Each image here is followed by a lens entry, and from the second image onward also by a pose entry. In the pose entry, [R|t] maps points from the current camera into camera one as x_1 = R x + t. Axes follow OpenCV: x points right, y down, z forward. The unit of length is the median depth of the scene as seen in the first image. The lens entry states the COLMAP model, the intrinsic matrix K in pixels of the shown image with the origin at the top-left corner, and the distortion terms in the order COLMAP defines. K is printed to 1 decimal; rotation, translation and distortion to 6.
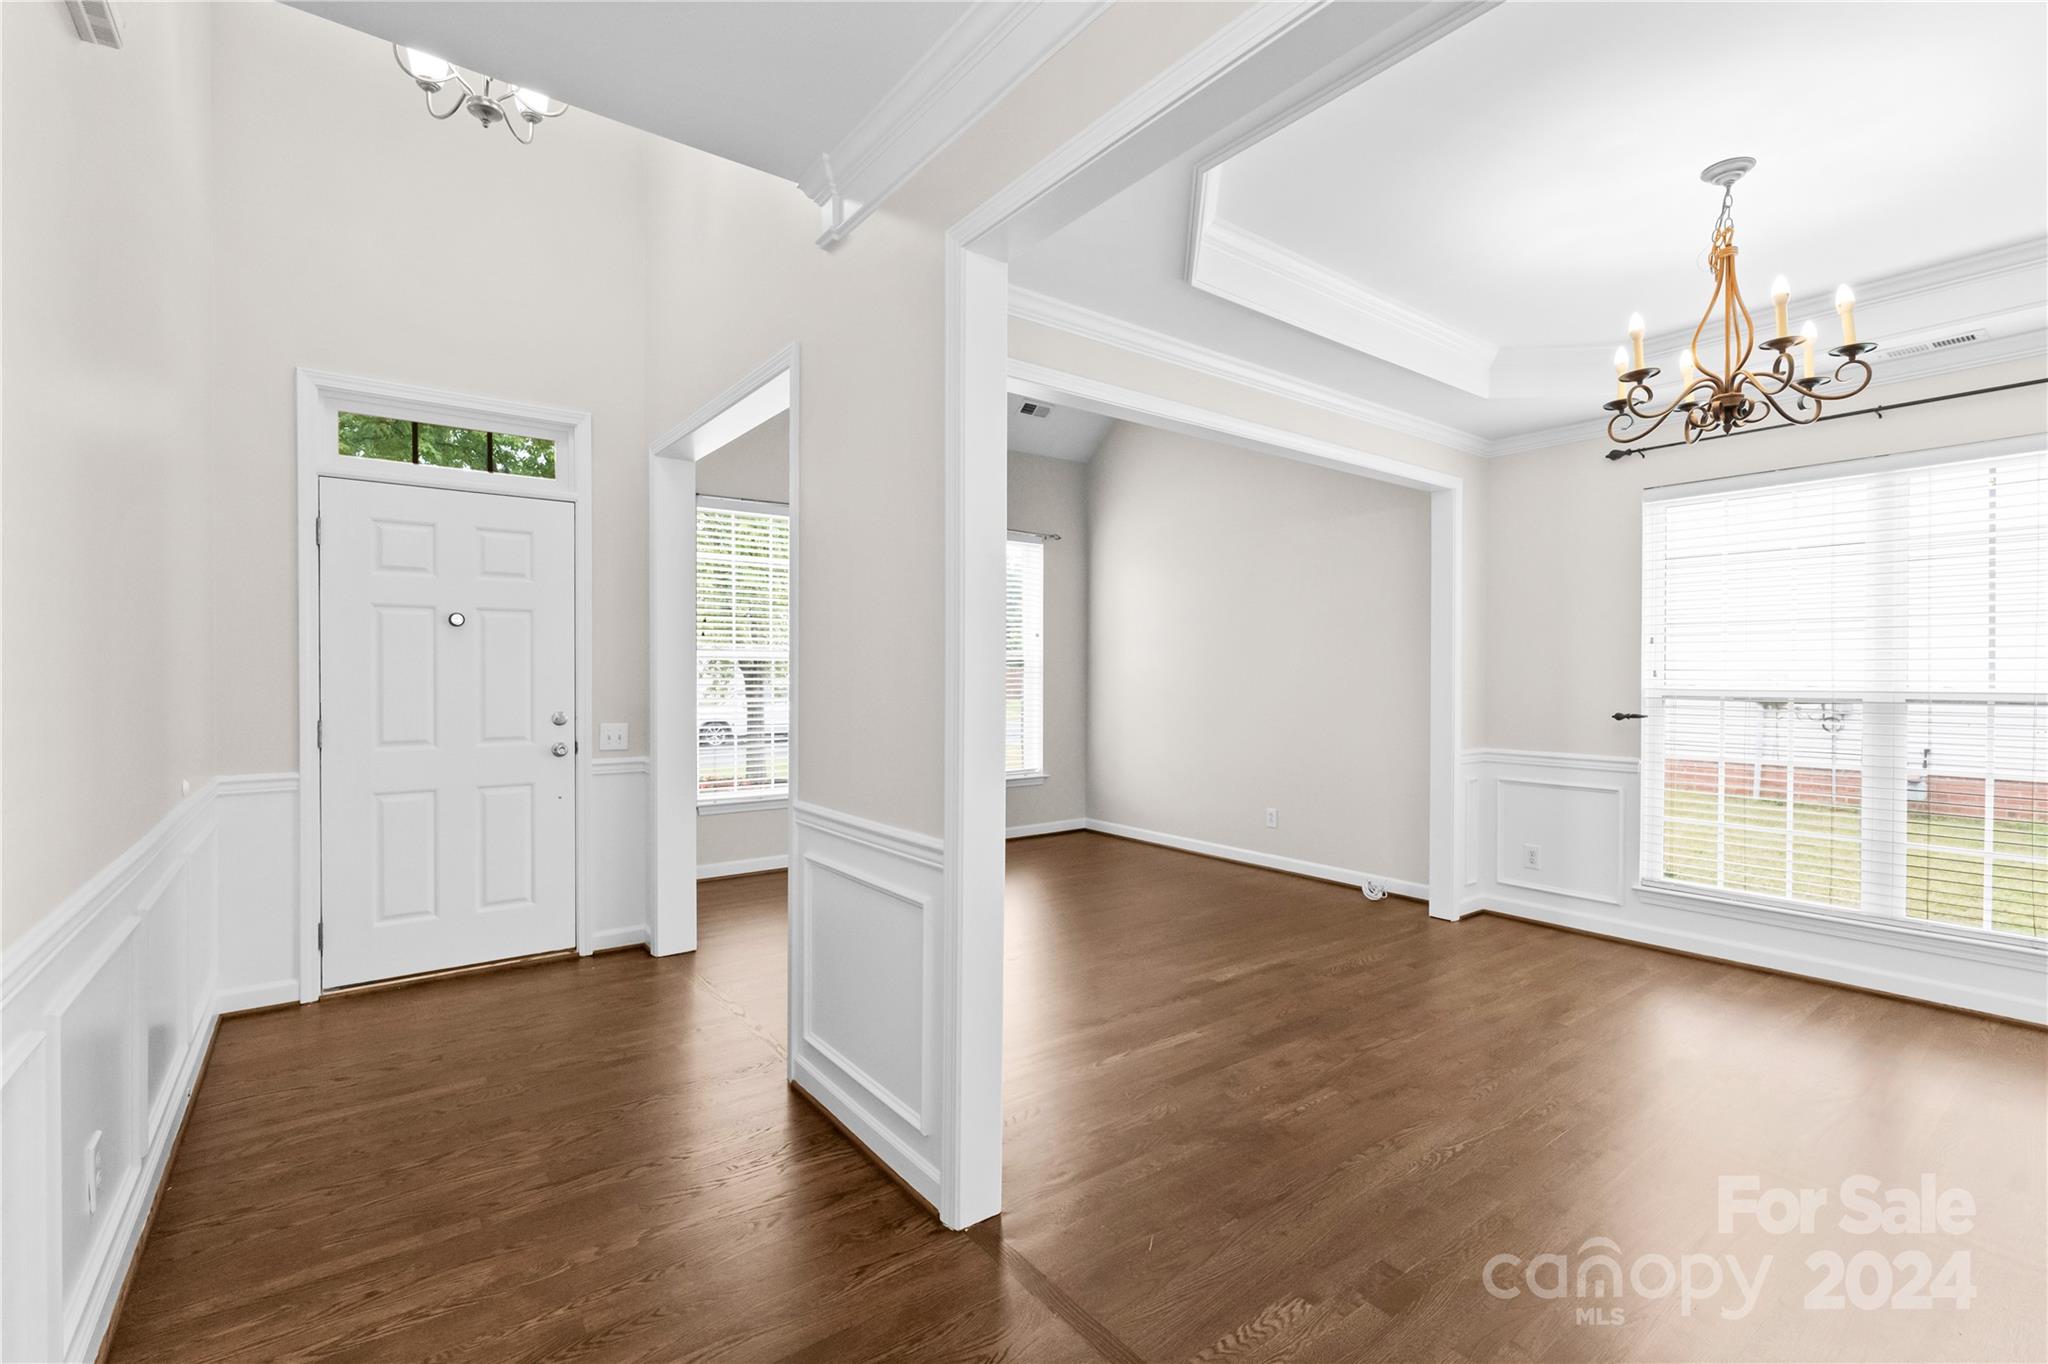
lens RADIAL K [[907.2, 0, 1015.9], [0, 907.2, 680.8], [0, 0, 1]] dist [0.002177, 0.000415]
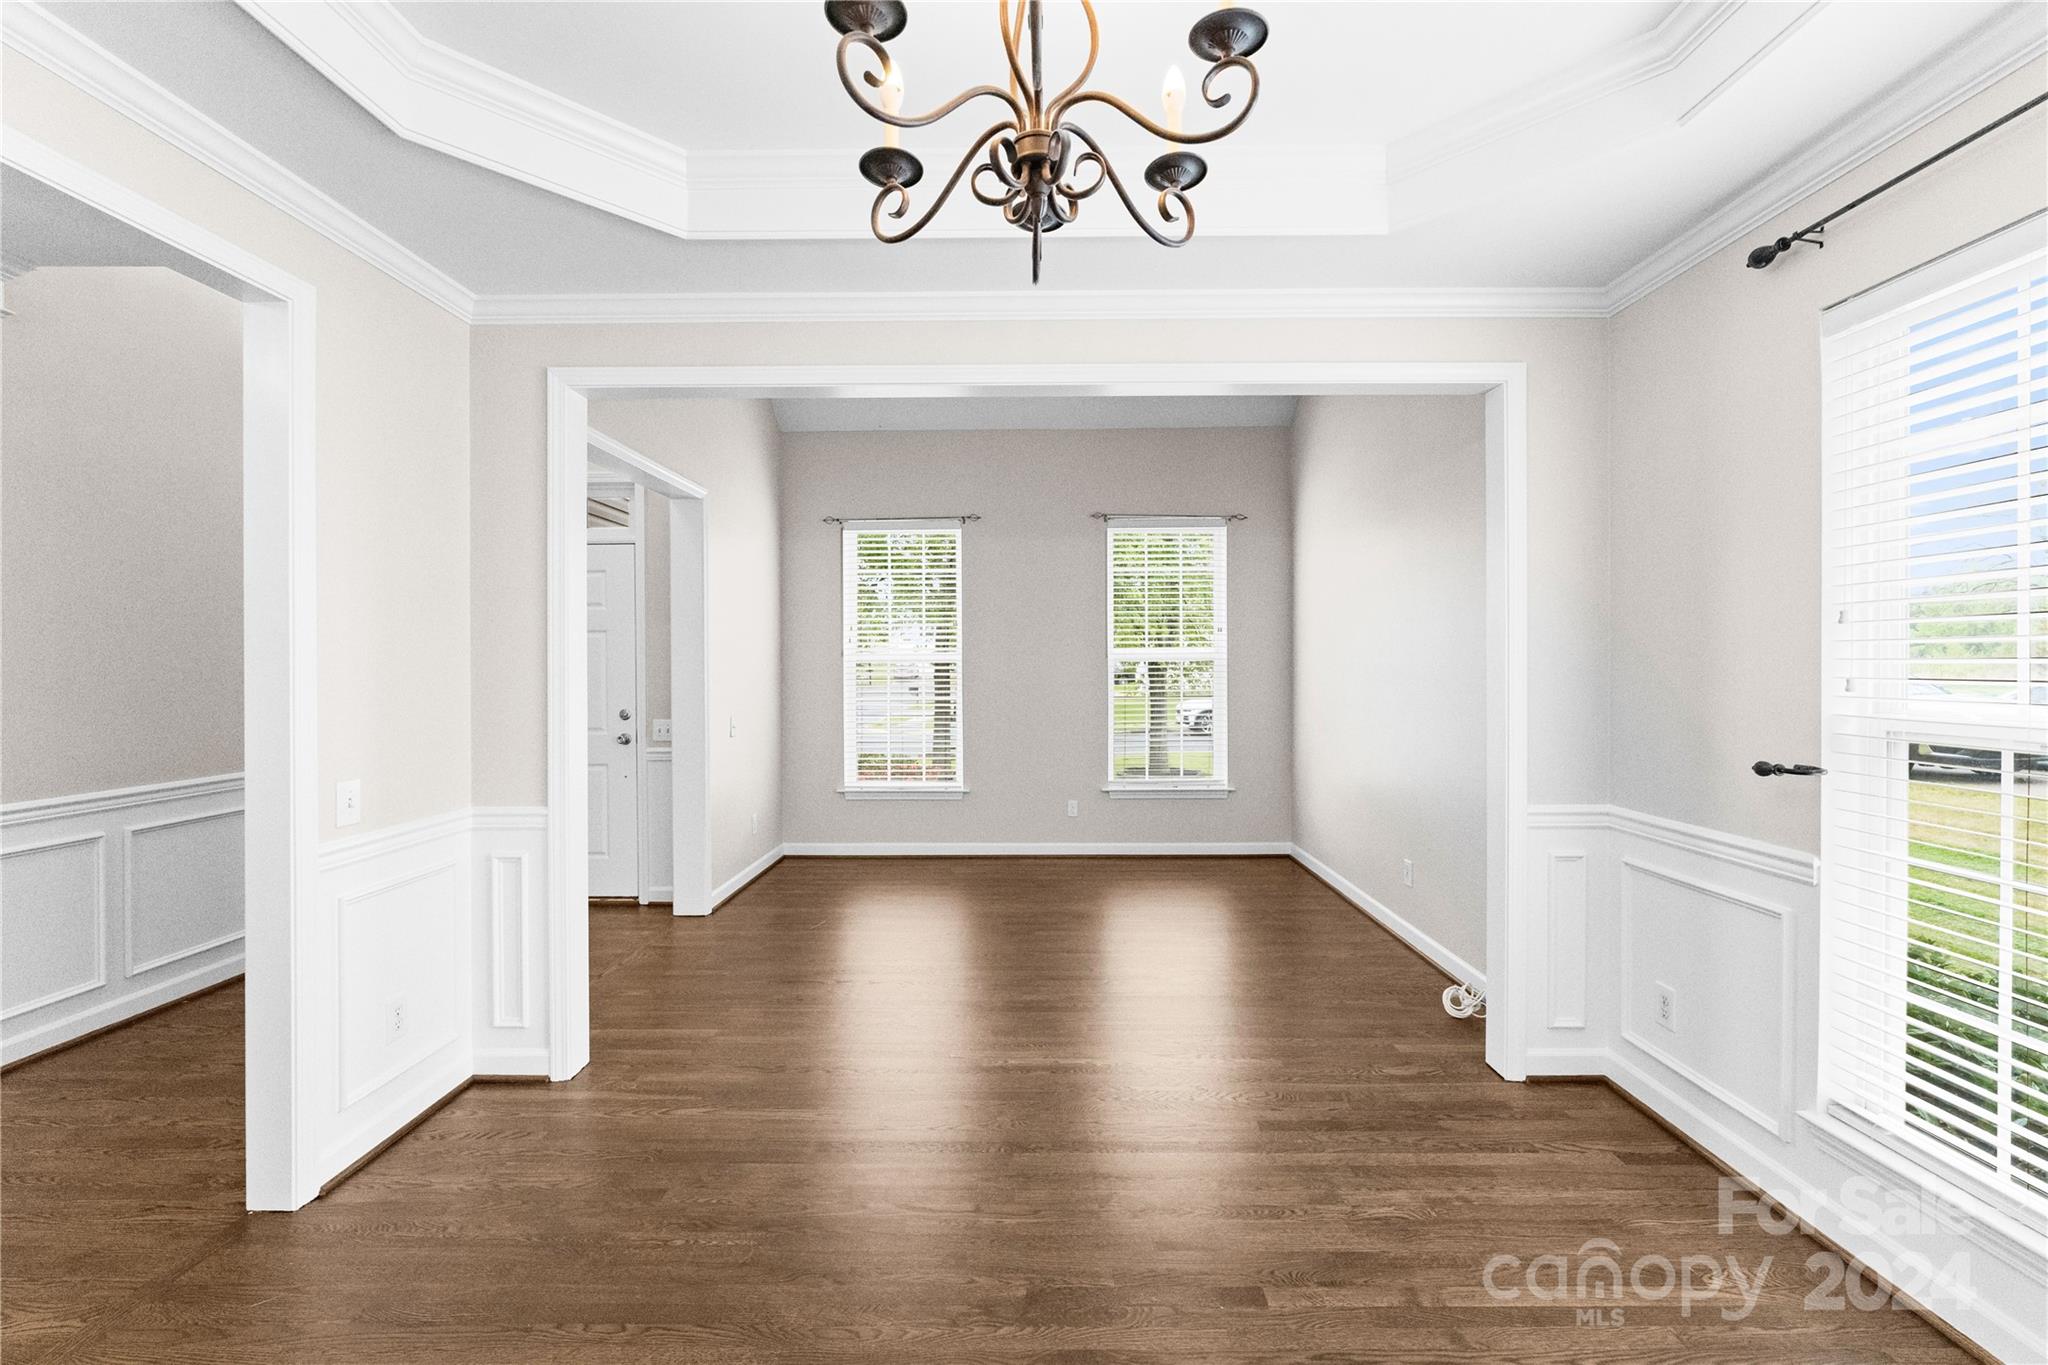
lens RADIAL K [[847.5, 0, 1028.5], [0, 847.5, 672.5], [0, 0, 1]] dist [-0.001647, -0.000249]
pose [[0.796776, -0.001031, -0.604274, 0.625513], [0.000908, 0.999999, -0.000508, -0.014678], [0.604274, -0.000144, 0.796776, 0.374406]]
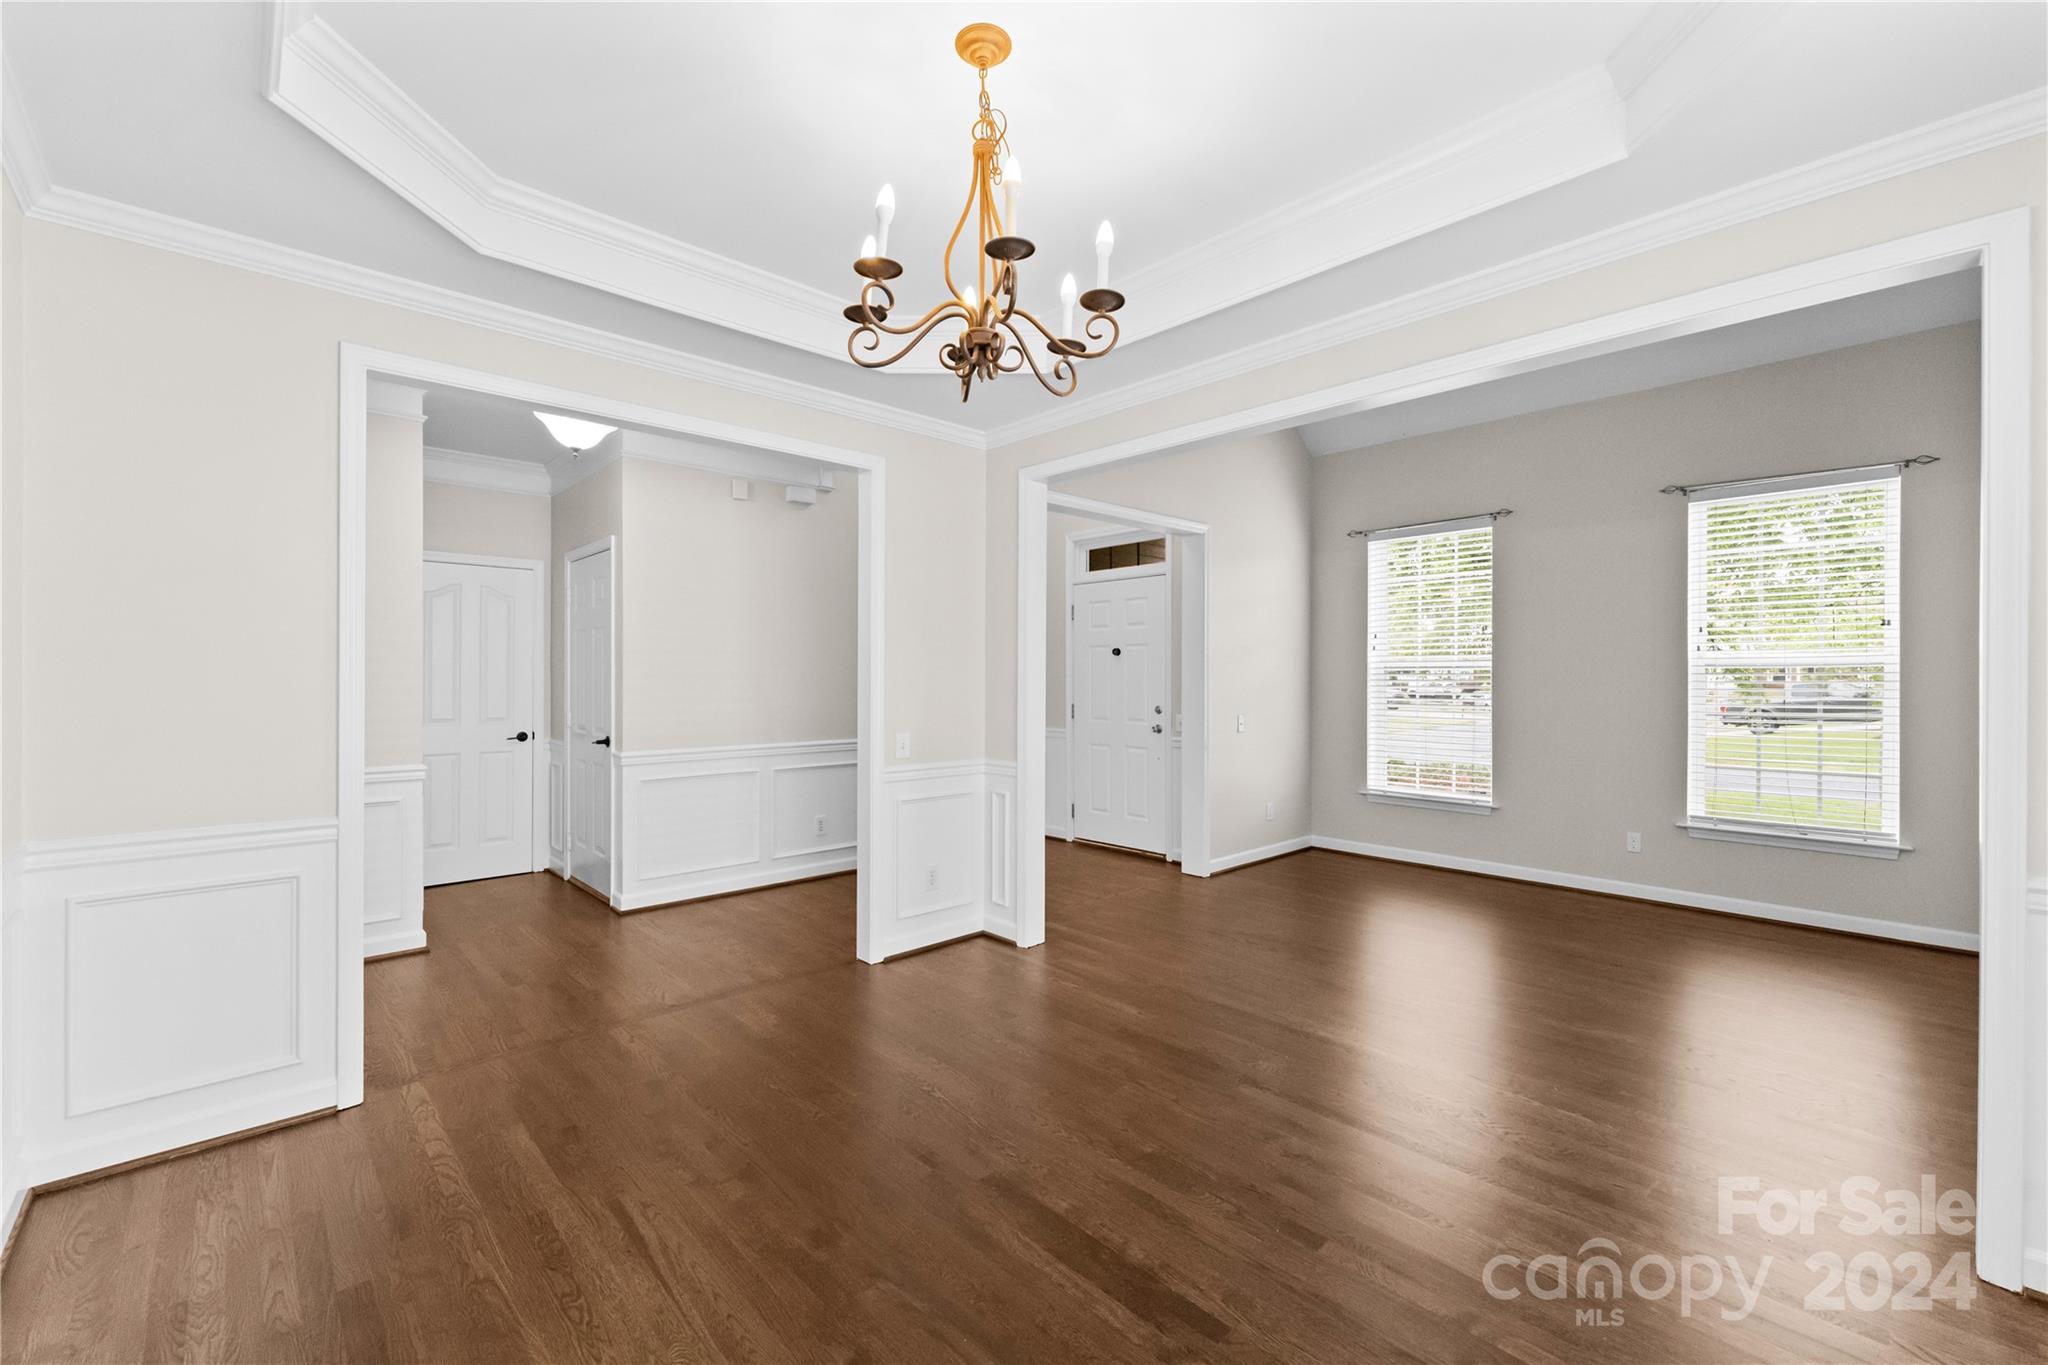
lens RADIAL K [[834.5, 0, 1038.0], [0, 834.5, 683.0], [0, 0, 1]] dist [-0.001481, -0.000114]
pose [[0.124971, 0.004432, -0.992150, 0.888425], [-0.009579, 0.999949, 0.003260, -0.007181], [0.992114, 0.009097, 0.125007, 0.567680]]
